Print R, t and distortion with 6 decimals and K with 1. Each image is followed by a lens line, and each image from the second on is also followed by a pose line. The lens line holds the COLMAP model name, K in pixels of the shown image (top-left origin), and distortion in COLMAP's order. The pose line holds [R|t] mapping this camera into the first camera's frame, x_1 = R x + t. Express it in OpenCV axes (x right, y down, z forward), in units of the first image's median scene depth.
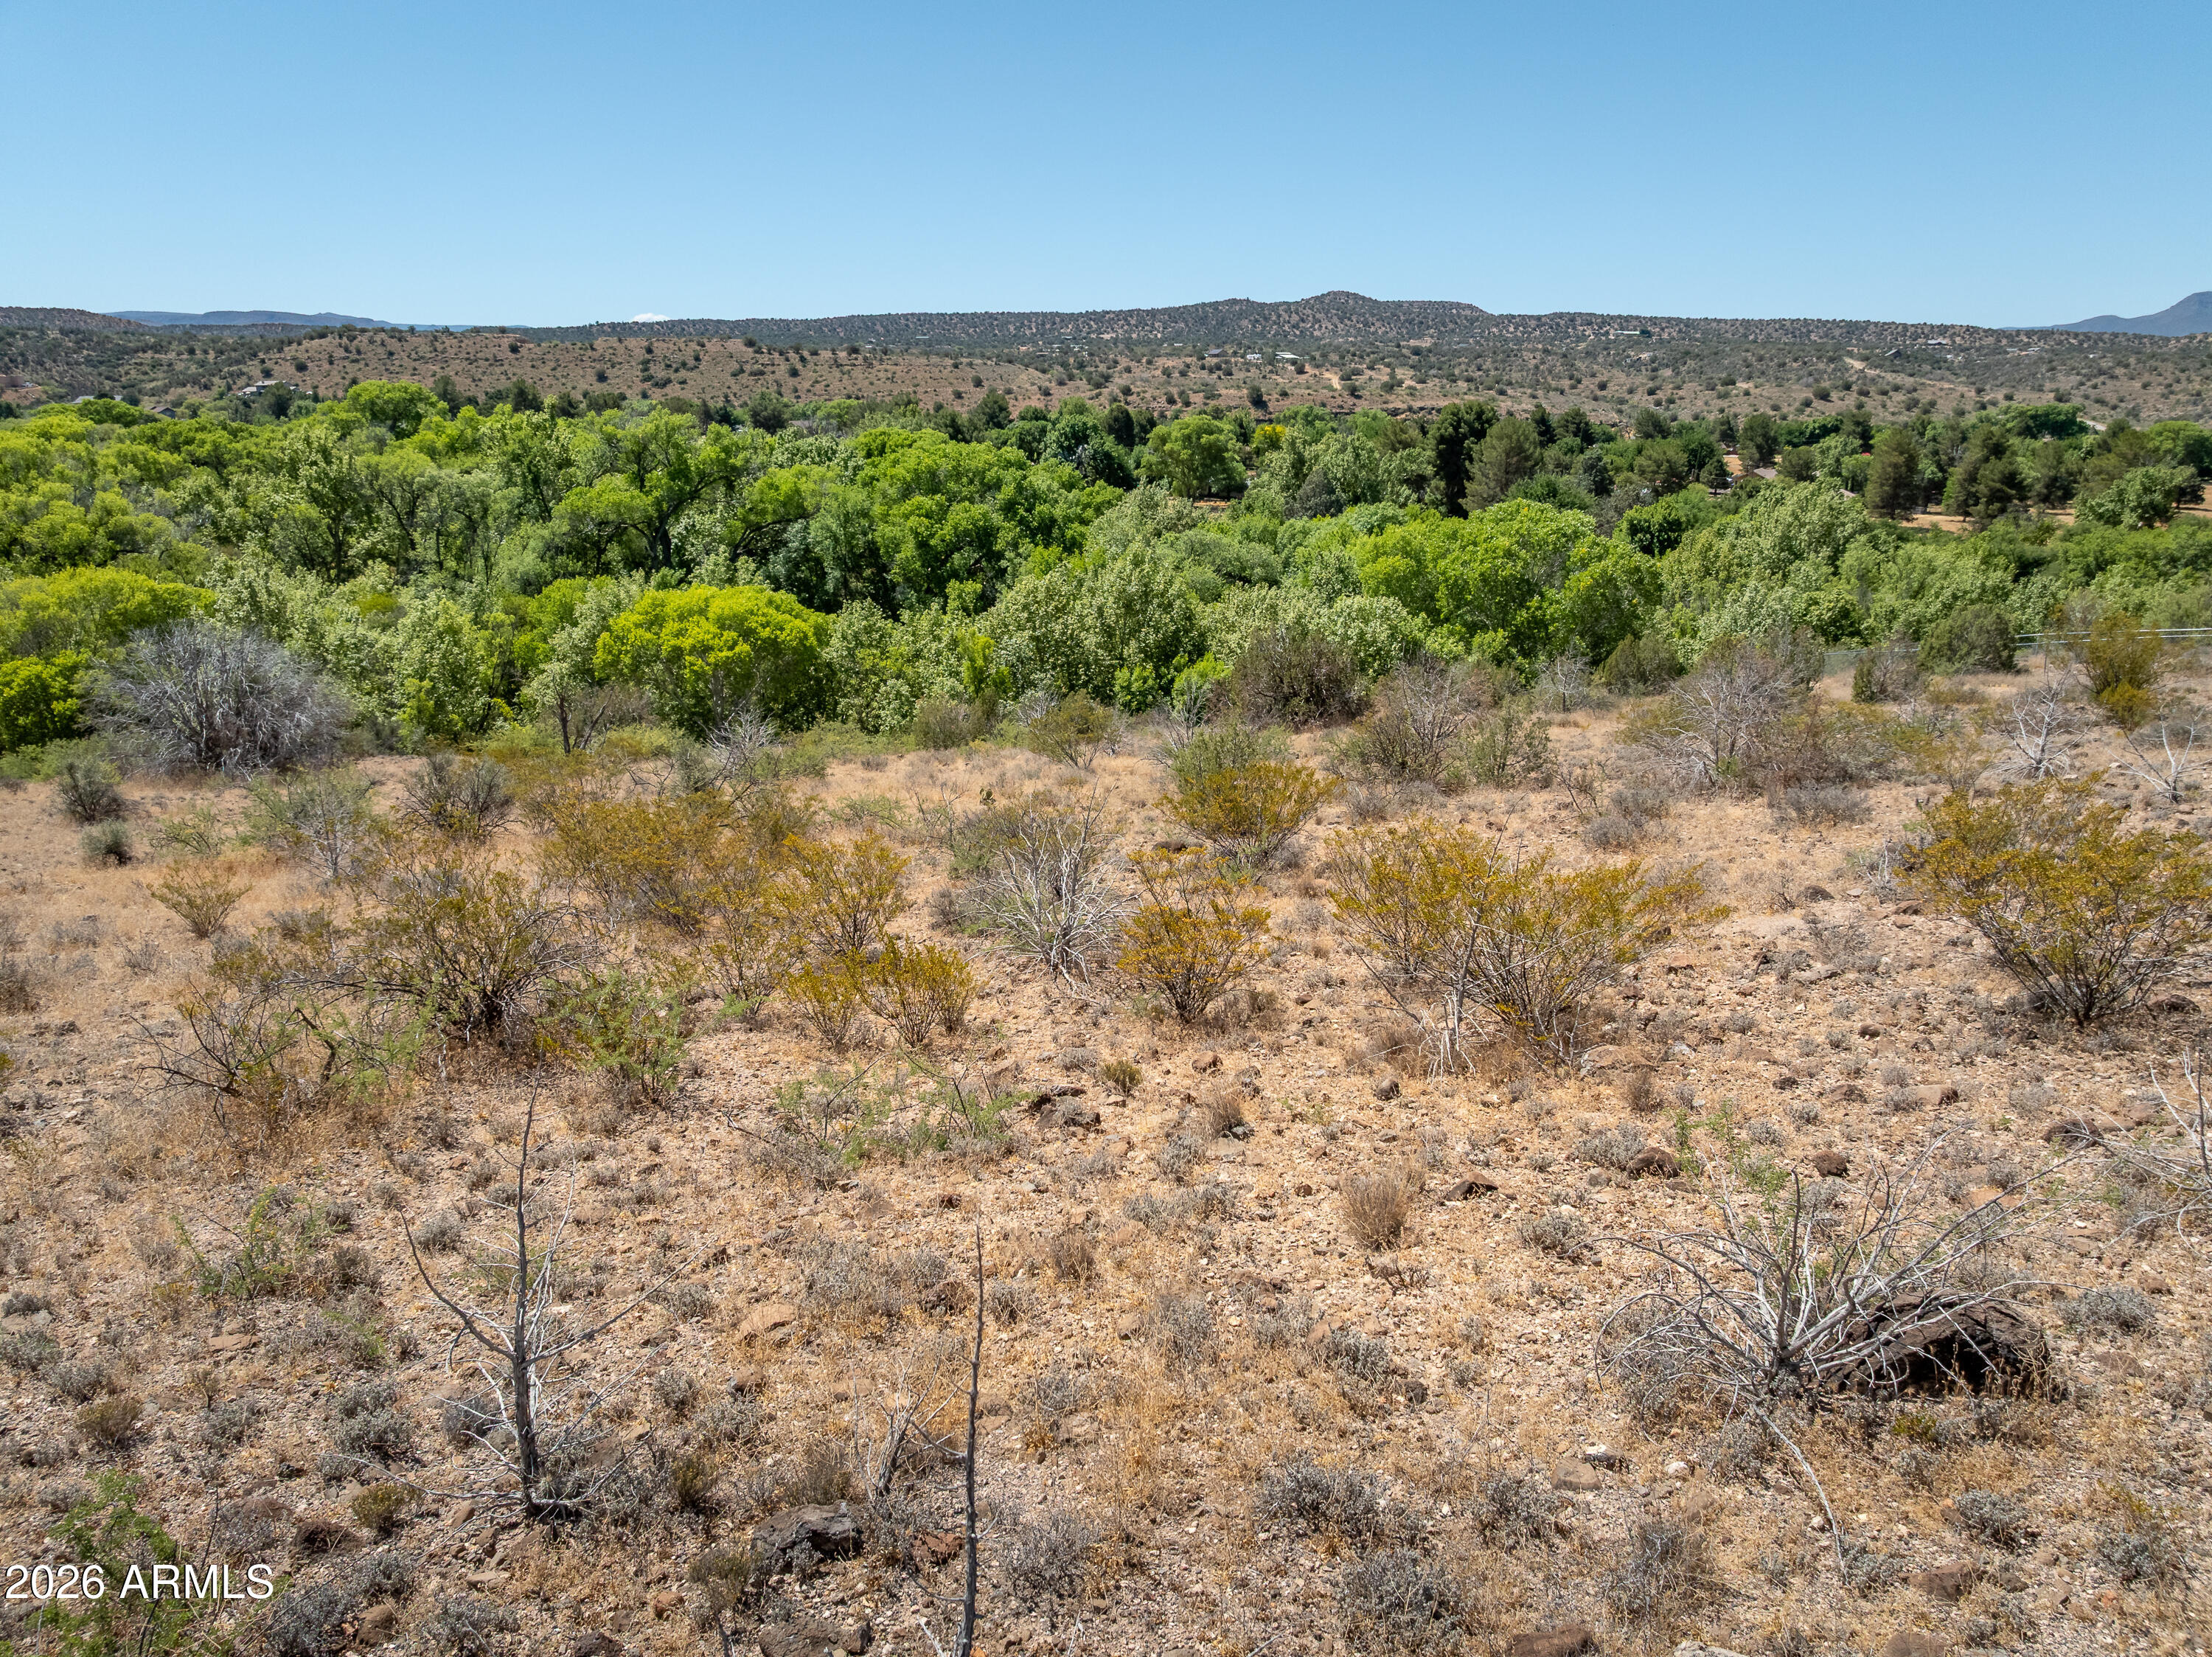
lens RADIAL K [[1563.8, 0, 1111.3], [0, 1563.8, 827.0], [0, 0, 1]] dist [-0.038107, 0.003231]
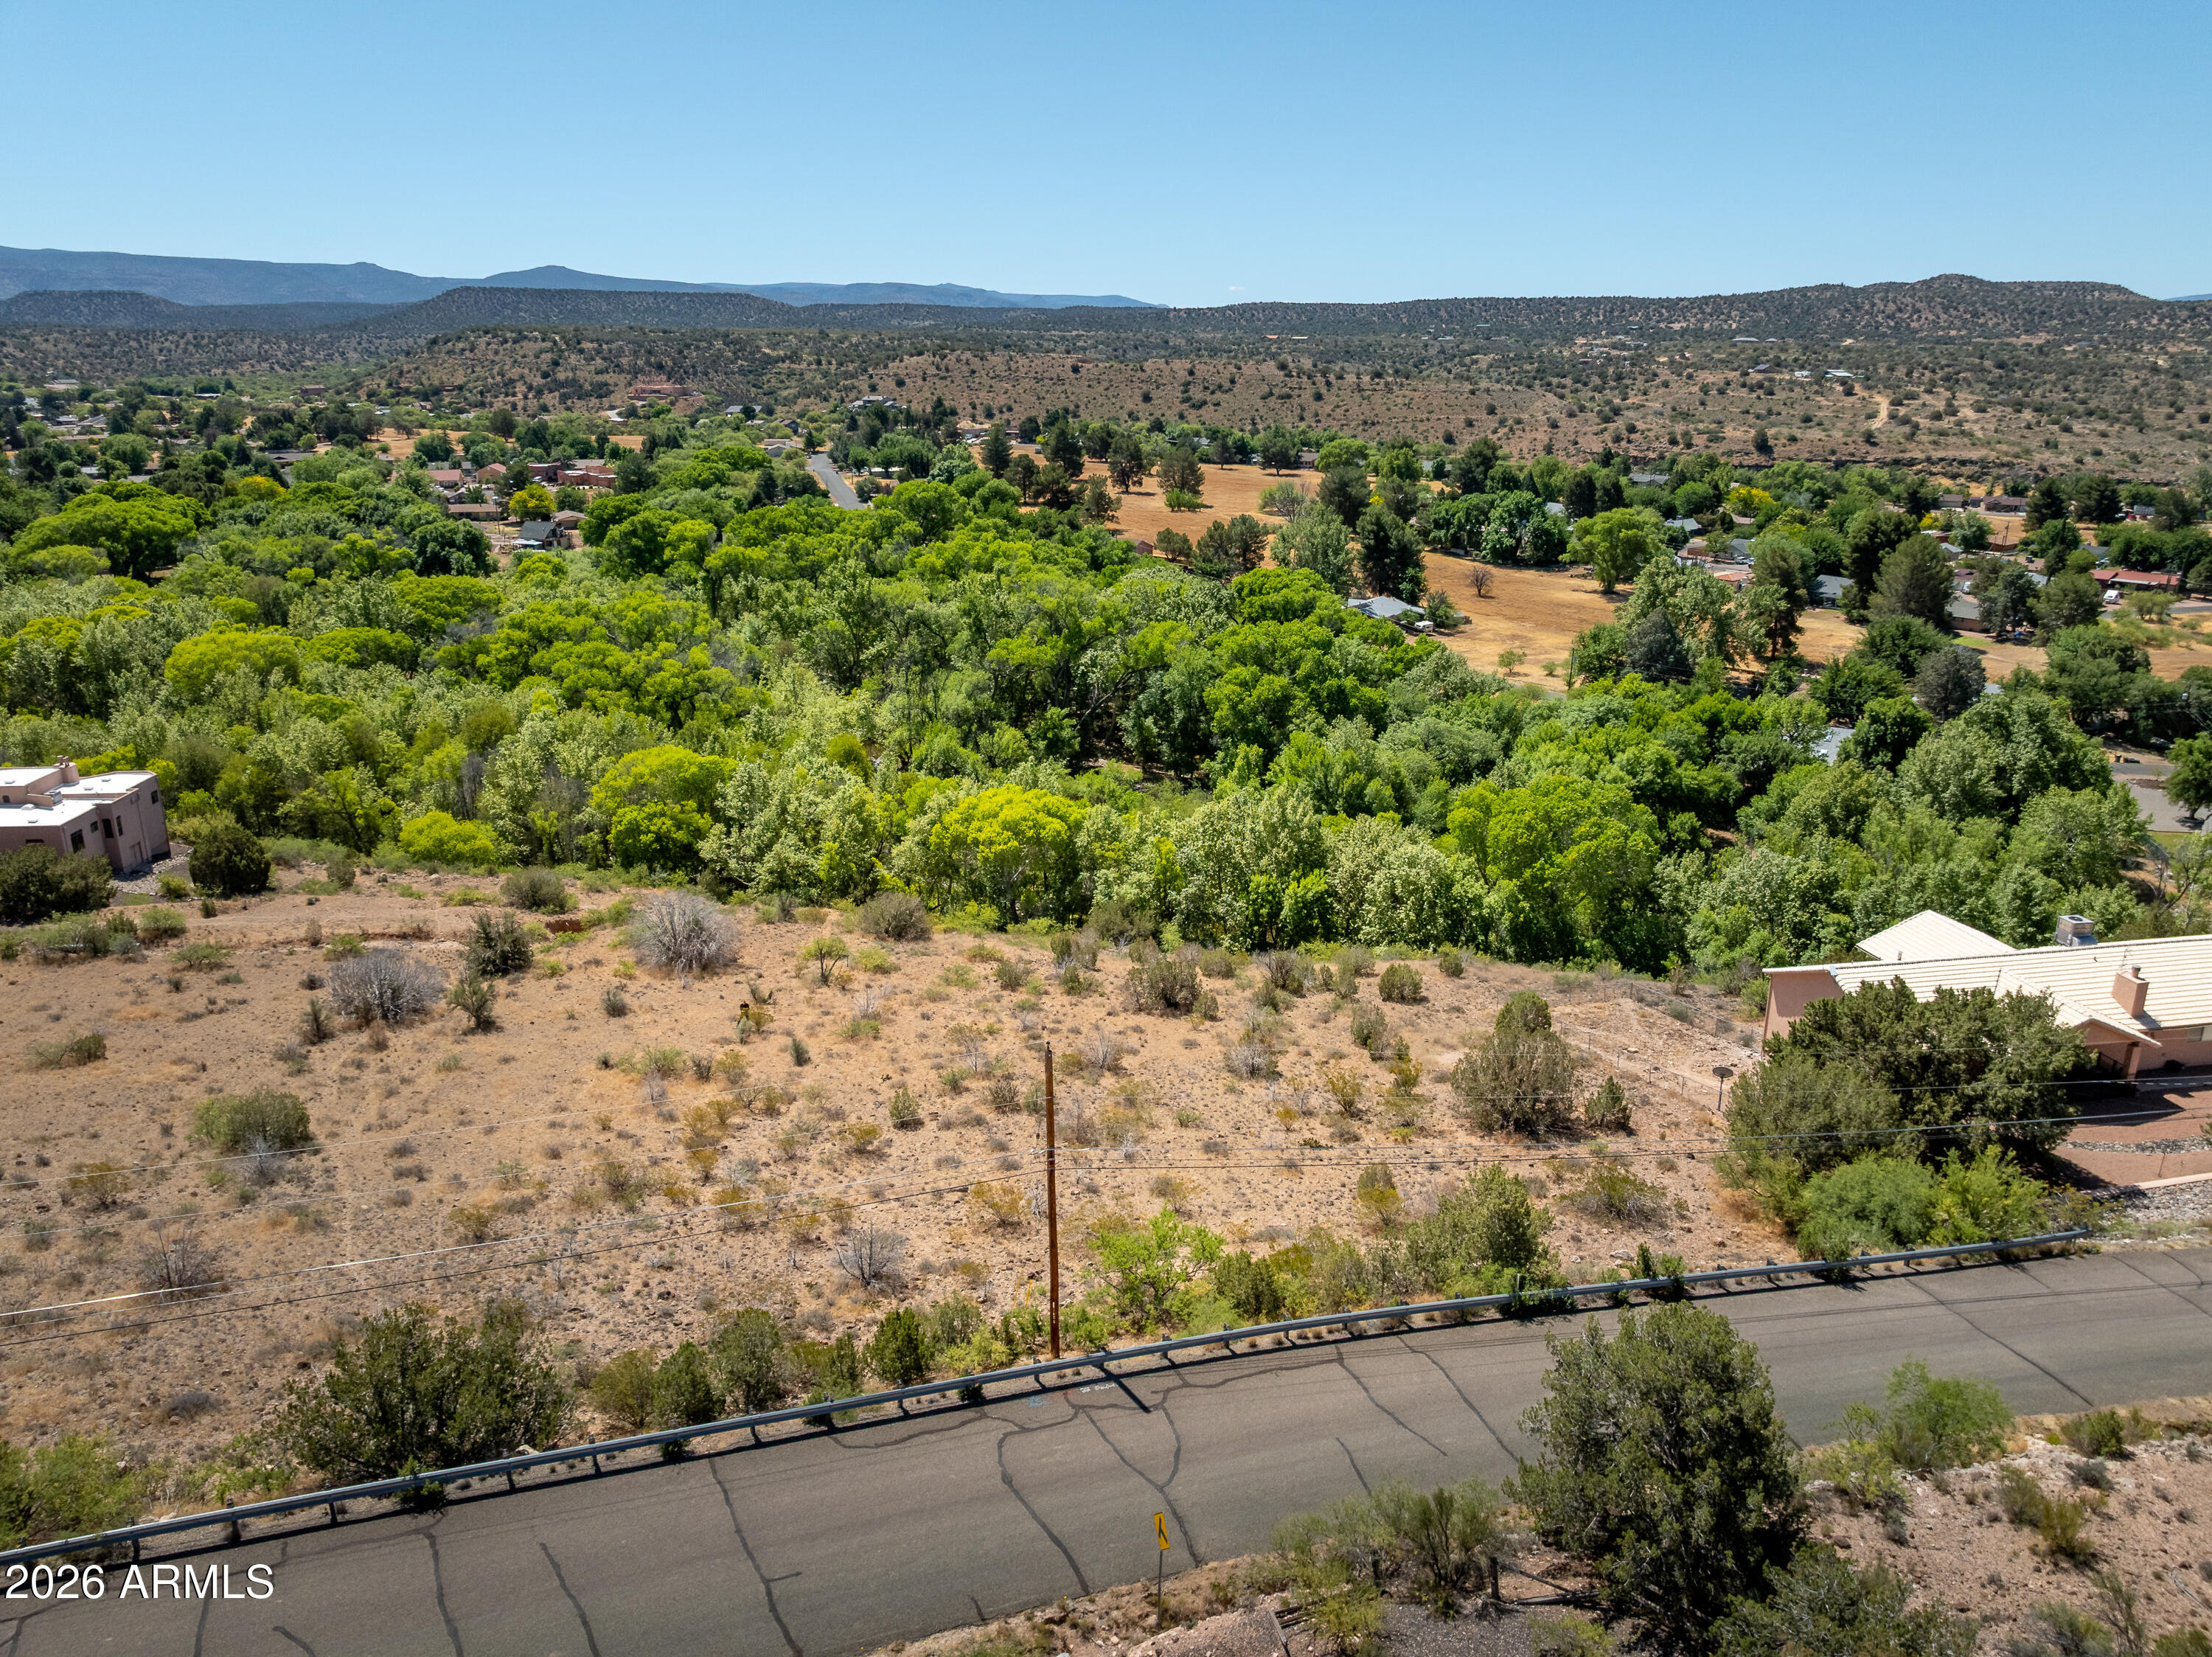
lens RADIAL K [[1563.8, 0, 1113.9], [0, 1563.8, 824.5], [0, 0, 1]] dist [-0.038107, 0.003231]
pose [[0.939397, 0.101347, -0.327508, 0.145573], [-0.095523, 0.994851, 0.033864, -0.074990], [0.329253, -0.000528, 0.944242, -0.182803]]
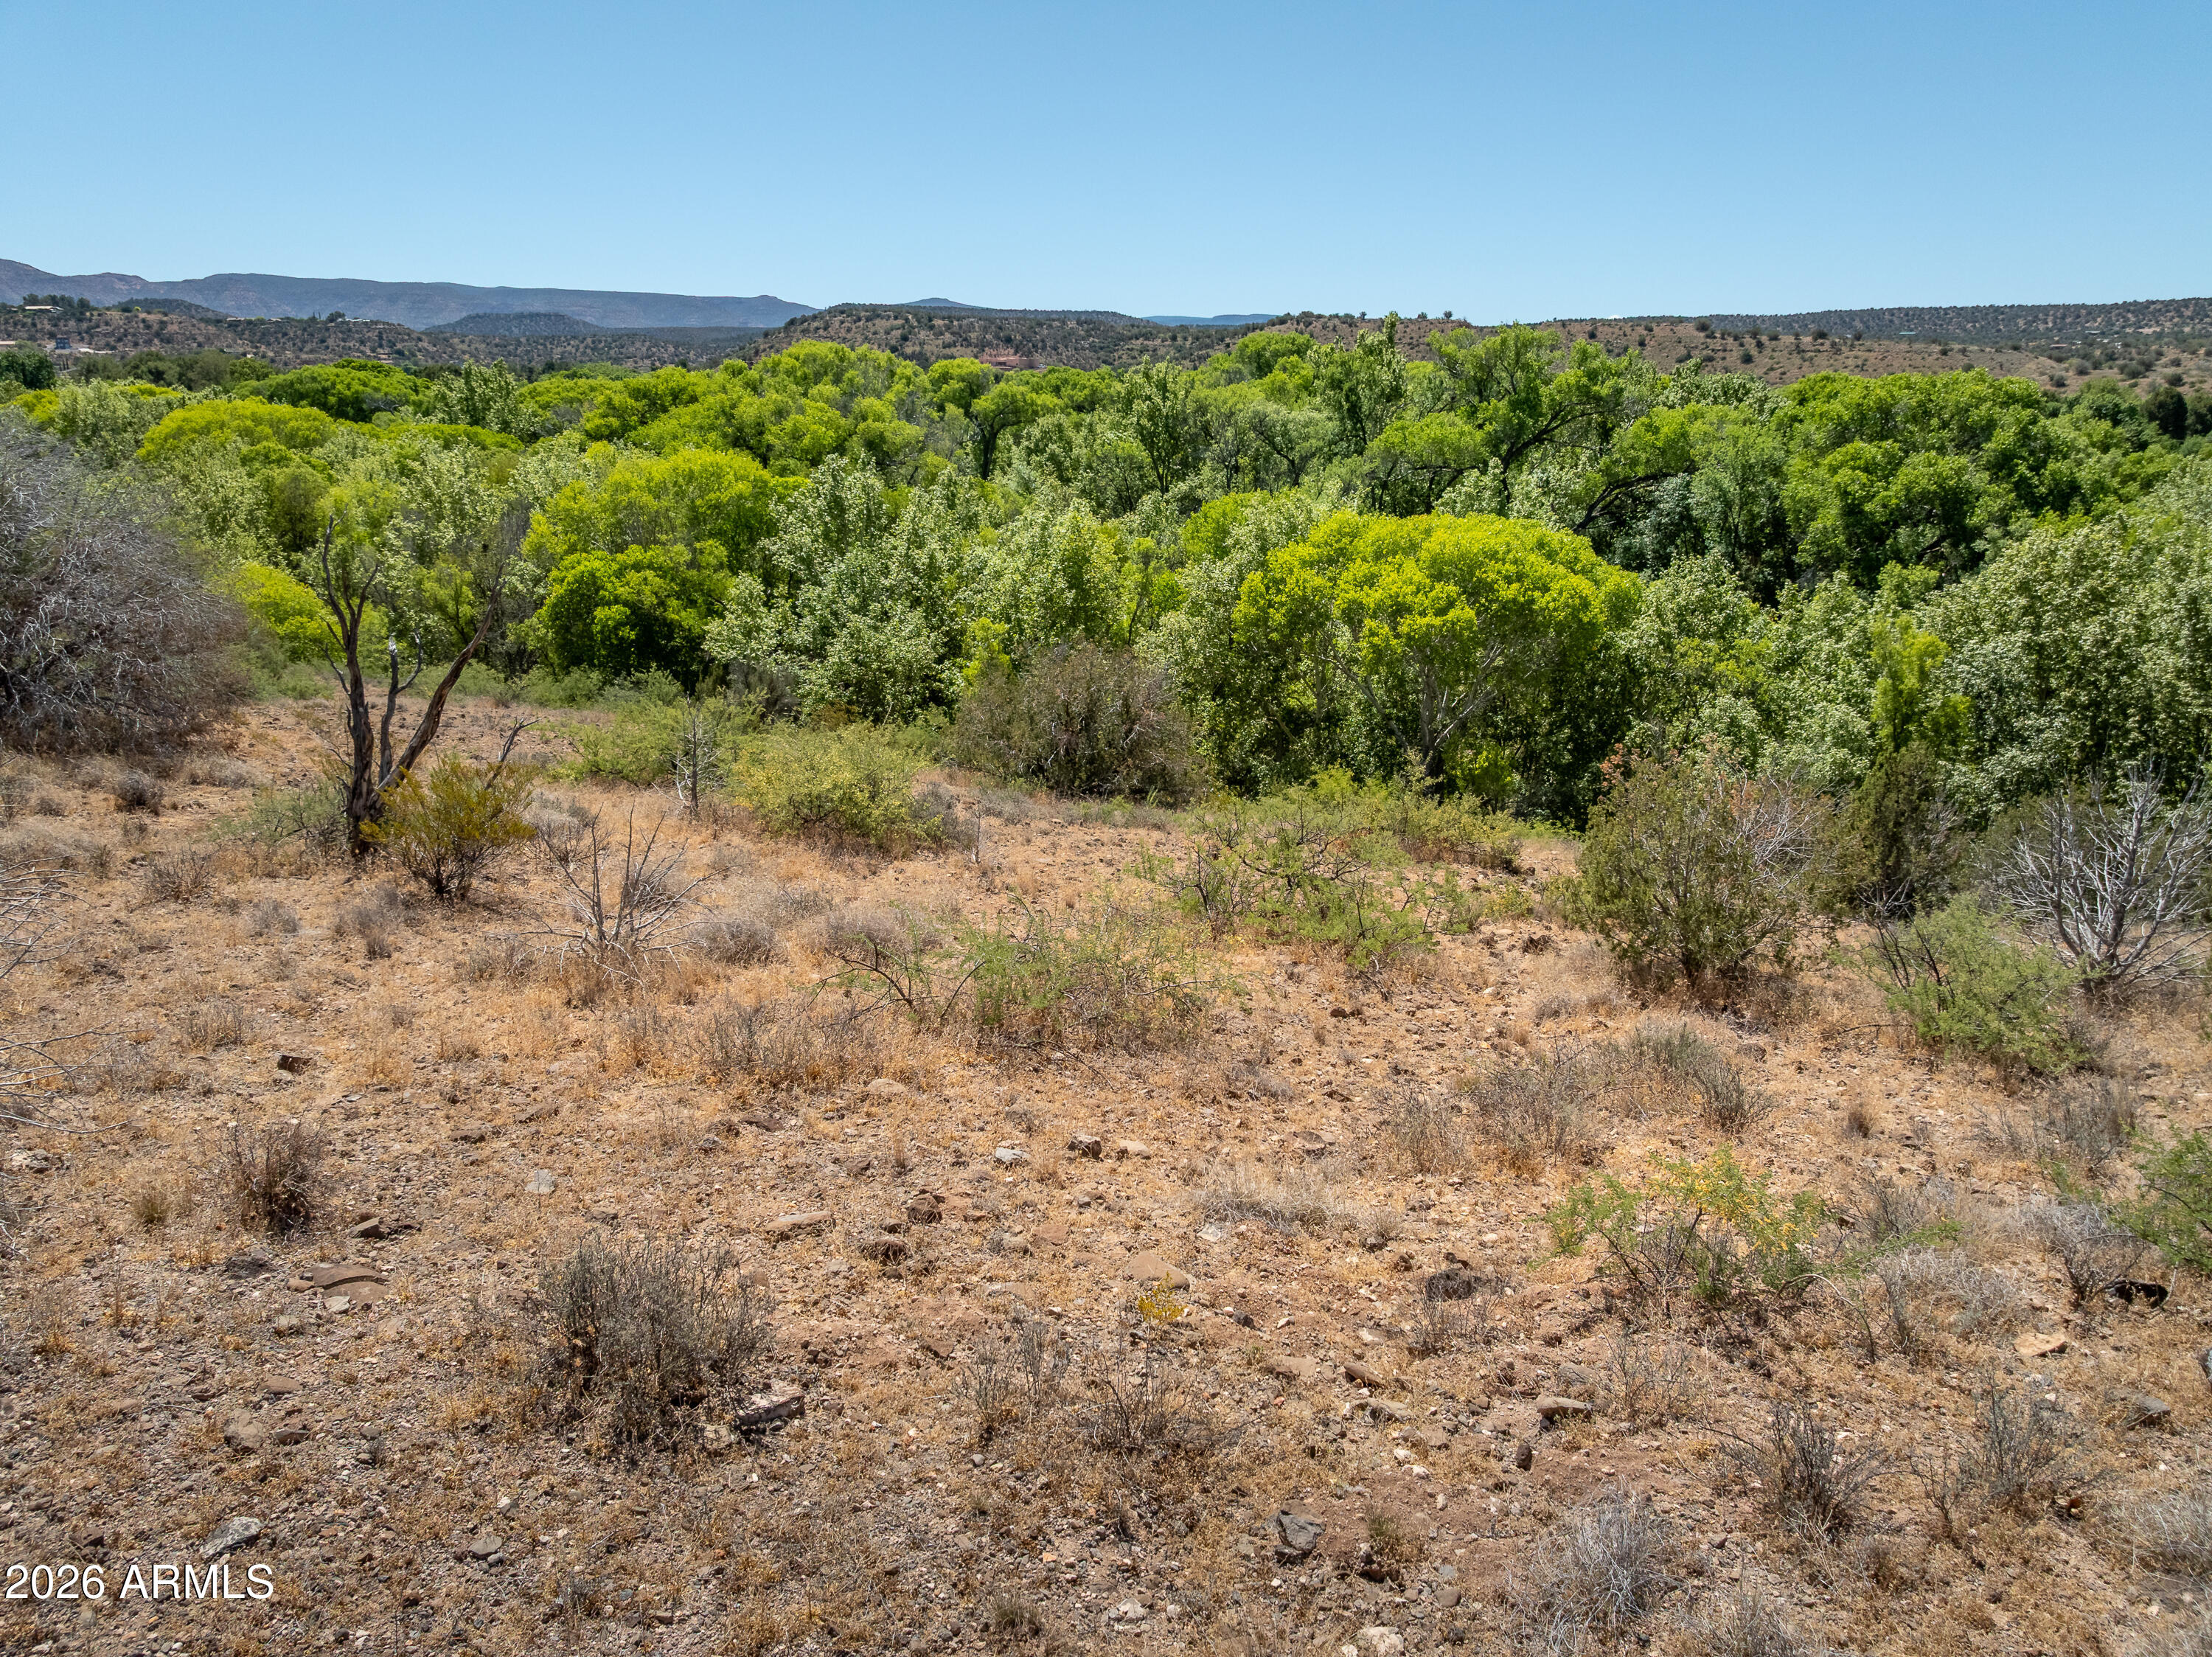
lens RADIAL K [[1563.8, 0, 1112.5], [0, 1563.8, 824.7], [0, 0, 1]] dist [-0.038107, 0.003231]
pose [[0.840212, 0.148361, -0.521567, -0.012602], [-0.149653, 0.987932, 0.039938, -0.015699], [0.521198, 0.044498, 0.852275, 0.168790]]
